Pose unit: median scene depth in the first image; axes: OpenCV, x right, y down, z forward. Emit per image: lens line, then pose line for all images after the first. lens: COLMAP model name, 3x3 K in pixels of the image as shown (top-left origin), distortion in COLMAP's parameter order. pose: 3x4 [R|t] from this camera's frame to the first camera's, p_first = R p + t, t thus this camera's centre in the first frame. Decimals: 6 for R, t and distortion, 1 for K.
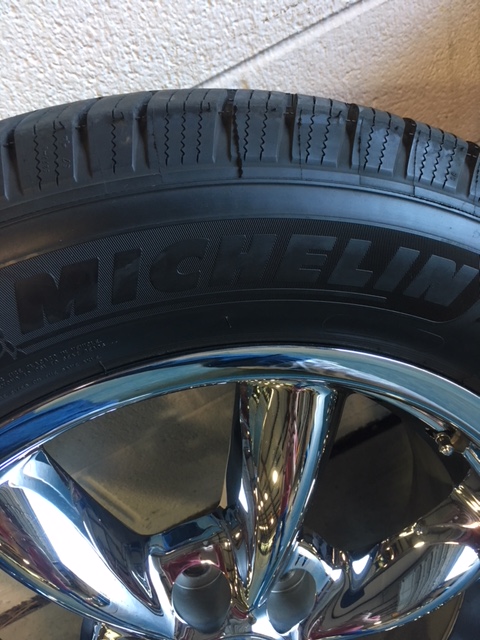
lens RADIAL K [[554.9, 0, 240.0], [0, 554.9, 320.0], [0, 0, 1]] dist [0.095303, -0.134112]
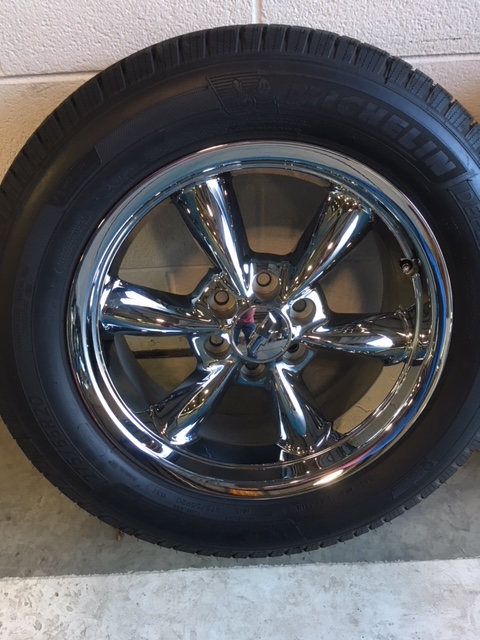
lens RADIAL K [[554.9, 0, 240.0], [0, 554.9, 320.0], [0, 0, 1]] dist [0.095303, -0.134112]
pose [[0.909502, 0.415698, 0.000272, -0.139644], [-0.415604, 0.909310, -0.020695, 0.947089], [-0.008850, 0.018709, 0.999786, -1.388562]]
